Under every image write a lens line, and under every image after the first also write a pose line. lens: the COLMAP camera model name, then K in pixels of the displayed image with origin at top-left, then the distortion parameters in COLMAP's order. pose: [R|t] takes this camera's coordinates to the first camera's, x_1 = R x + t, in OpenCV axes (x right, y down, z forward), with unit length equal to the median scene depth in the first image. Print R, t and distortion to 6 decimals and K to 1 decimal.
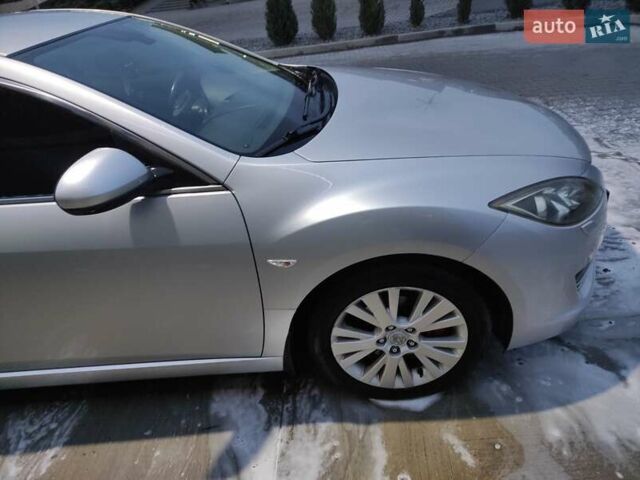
lens RADIAL K [[467.5, 0, 320.5], [0, 467.5, 239.1], [0, 0, 1]] dist [0.053112, -0.031694]
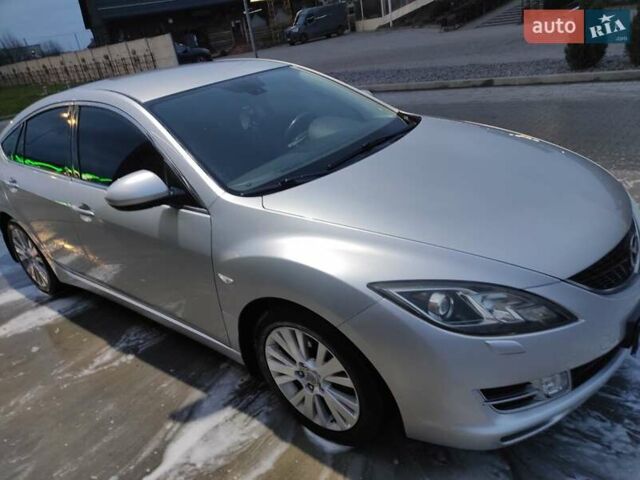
lens RADIAL K [[467.5, 0, 323.5], [0, 467.5, 242.1], [0, 0, 1]] dist [0.053112, -0.031694]
pose [[0.796341, 0.256017, -0.547993, 0.706082], [-0.262513, 0.962516, 0.068195, -0.178643], [0.544910, 0.089549, 0.833699, 0.057680]]
